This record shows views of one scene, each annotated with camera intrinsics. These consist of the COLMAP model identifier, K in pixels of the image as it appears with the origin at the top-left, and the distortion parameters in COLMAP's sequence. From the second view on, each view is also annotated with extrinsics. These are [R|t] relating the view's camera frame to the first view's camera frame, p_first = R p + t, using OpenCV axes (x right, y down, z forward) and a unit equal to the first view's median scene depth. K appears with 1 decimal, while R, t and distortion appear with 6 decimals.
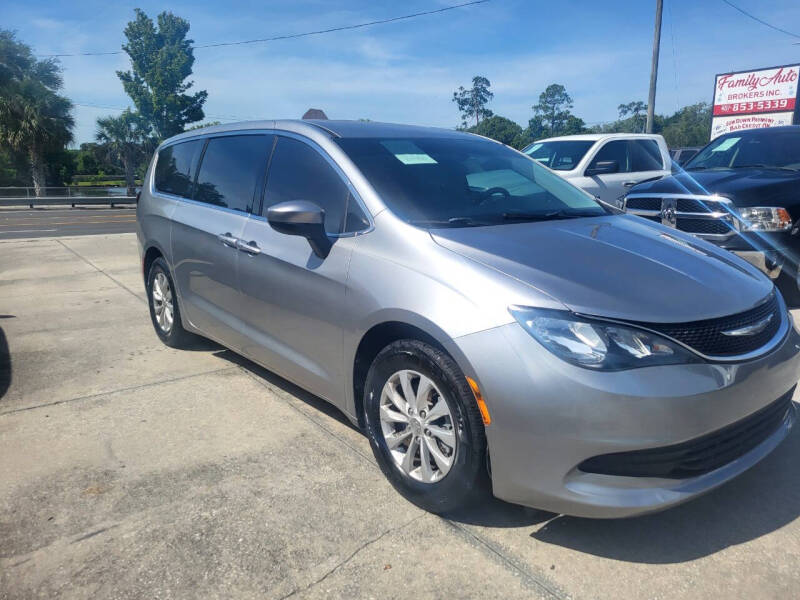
lens RADIAL K [[597.4, 0, 395.7], [0, 597.4, 292.5], [0, 0, 1]] dist [0.059796, -0.046265]
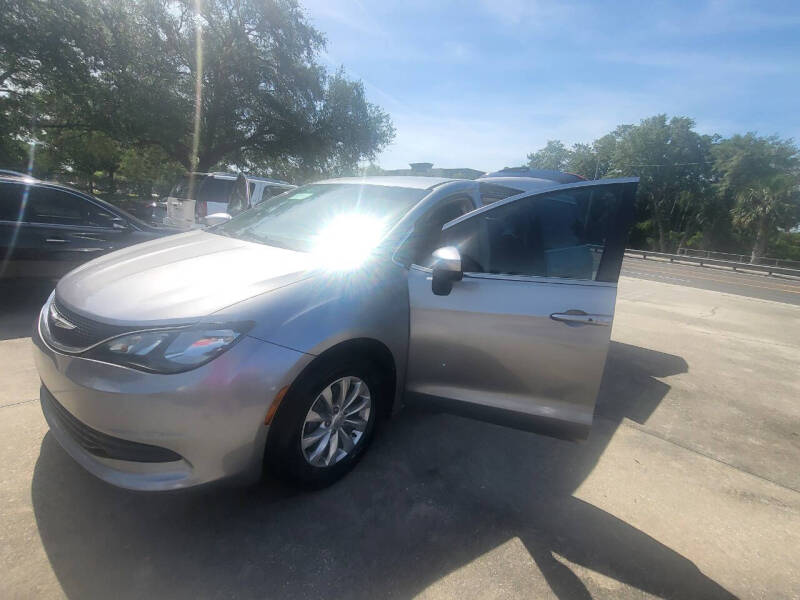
lens RADIAL K [[386.9, 0, 398.4], [0, 386.9, 310.0], [0, 0, 1]] dist [0.001686, -0.004170]
pose [[0.189881, 0.257268, -0.947501, 0.524761], [-0.276266, 0.940066, 0.199885, -0.109538], [0.942137, 0.223808, 0.249574, 0.528744]]
